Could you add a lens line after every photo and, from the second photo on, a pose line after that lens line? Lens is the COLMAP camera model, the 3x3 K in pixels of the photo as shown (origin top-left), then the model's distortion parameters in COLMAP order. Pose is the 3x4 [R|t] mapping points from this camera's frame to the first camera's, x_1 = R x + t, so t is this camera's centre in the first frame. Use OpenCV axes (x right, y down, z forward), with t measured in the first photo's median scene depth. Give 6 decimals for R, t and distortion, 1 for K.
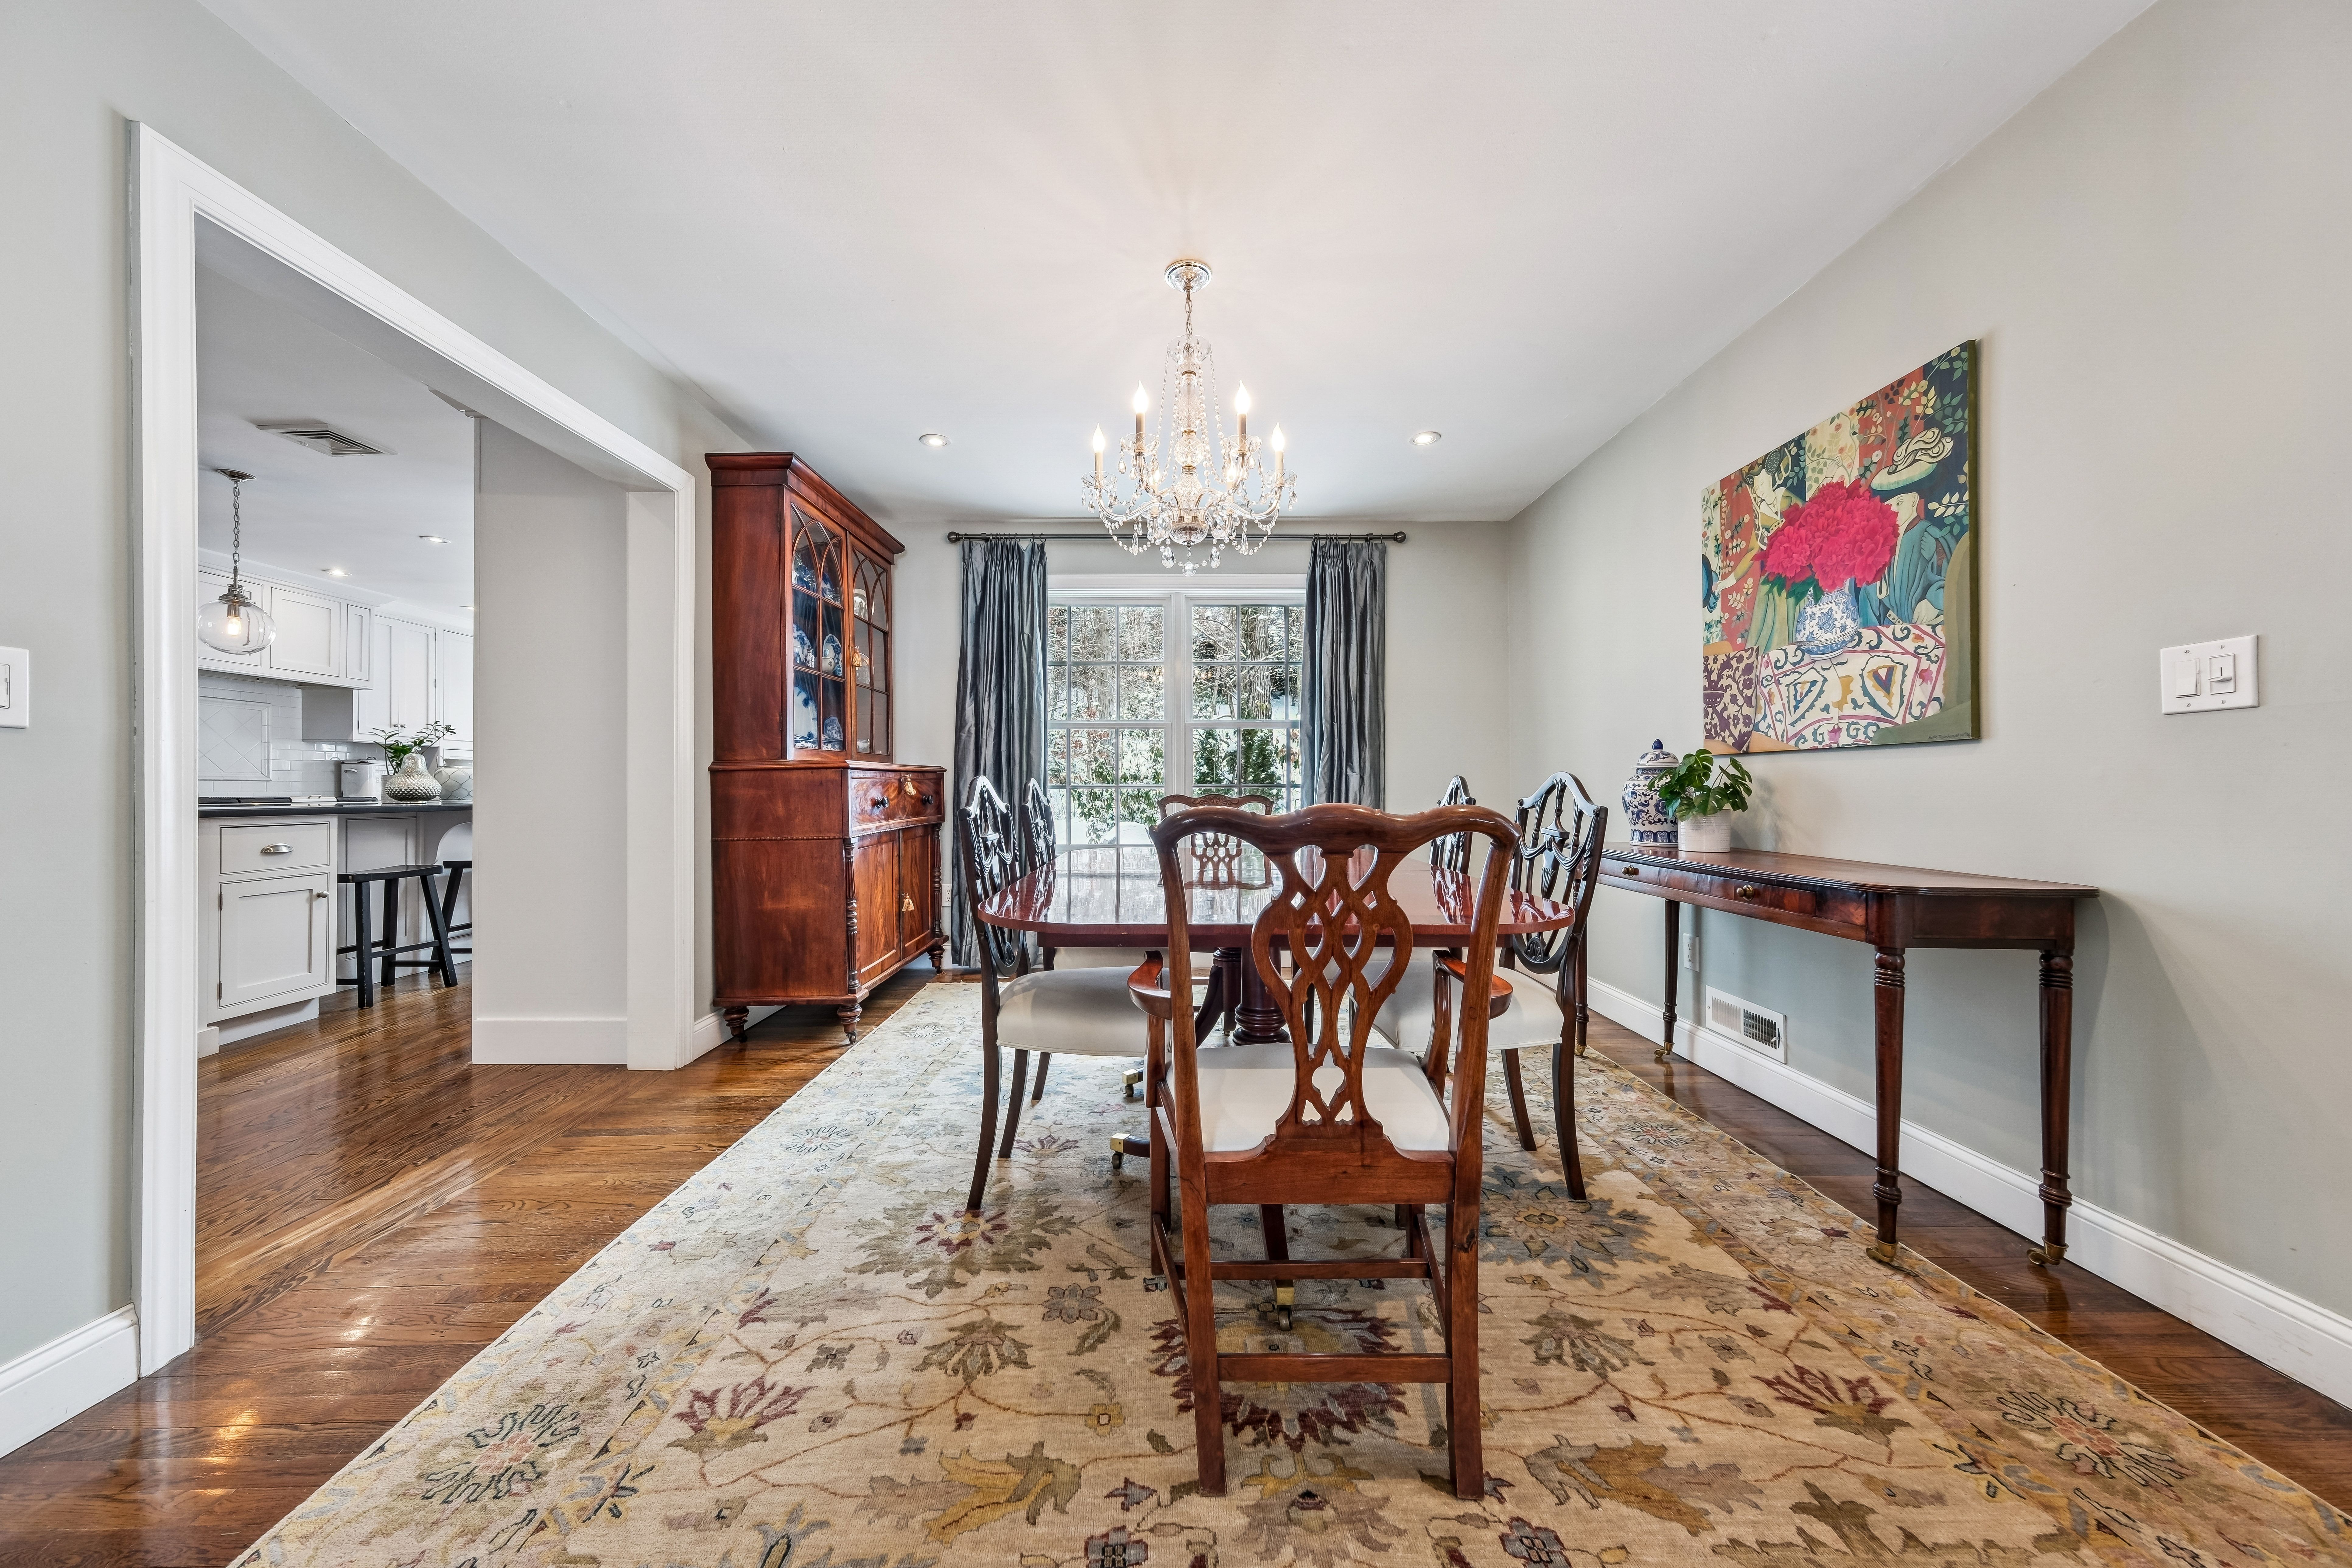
lens RADIAL K [[799.5, 0, 1171.7], [0, 799.5, 789.3], [0, 0, 1]] dist [-0.001948, 0.001891]
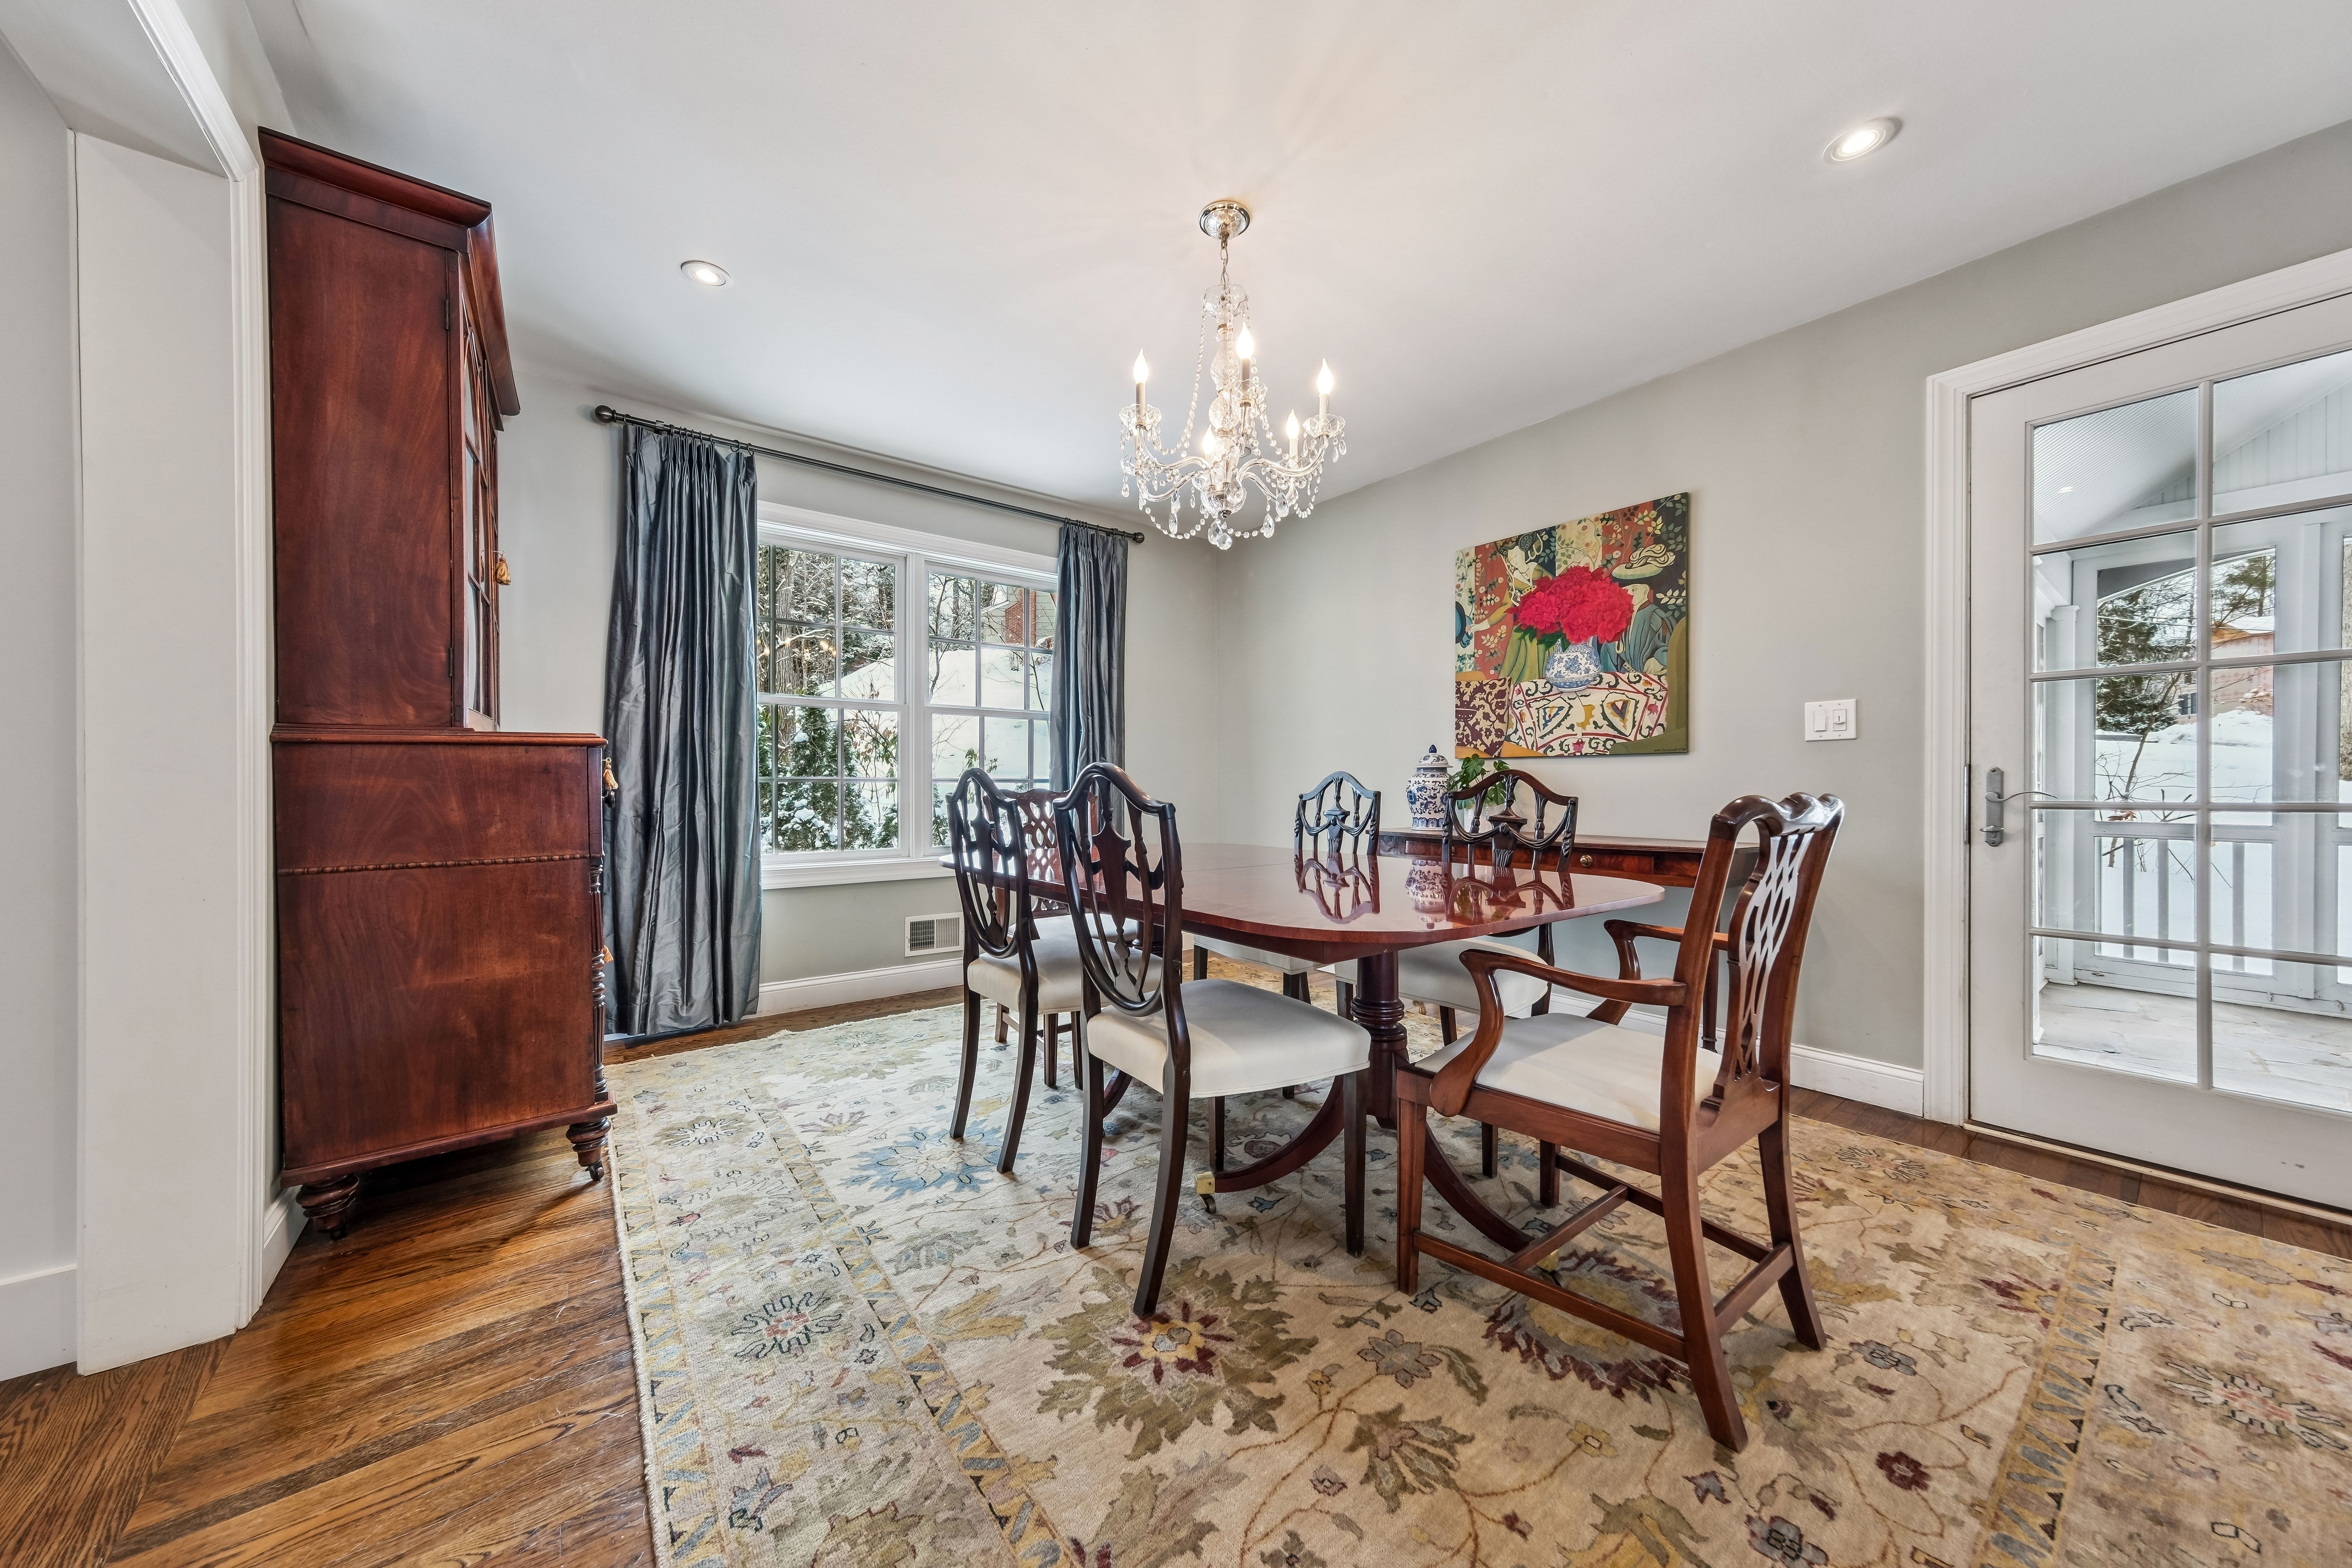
lens RADIAL K [[799.5, 0, 1174.8], [0, 799.5, 792.2], [0, 0, 1]] dist [-0.001948, 0.001891]
pose [[0.796470, -0.001593, 0.604676, -0.551509], [-0.003086, 0.999973, 0.006699, 0.005791], [-0.604671, -0.007202, 0.796443, 0.286979]]
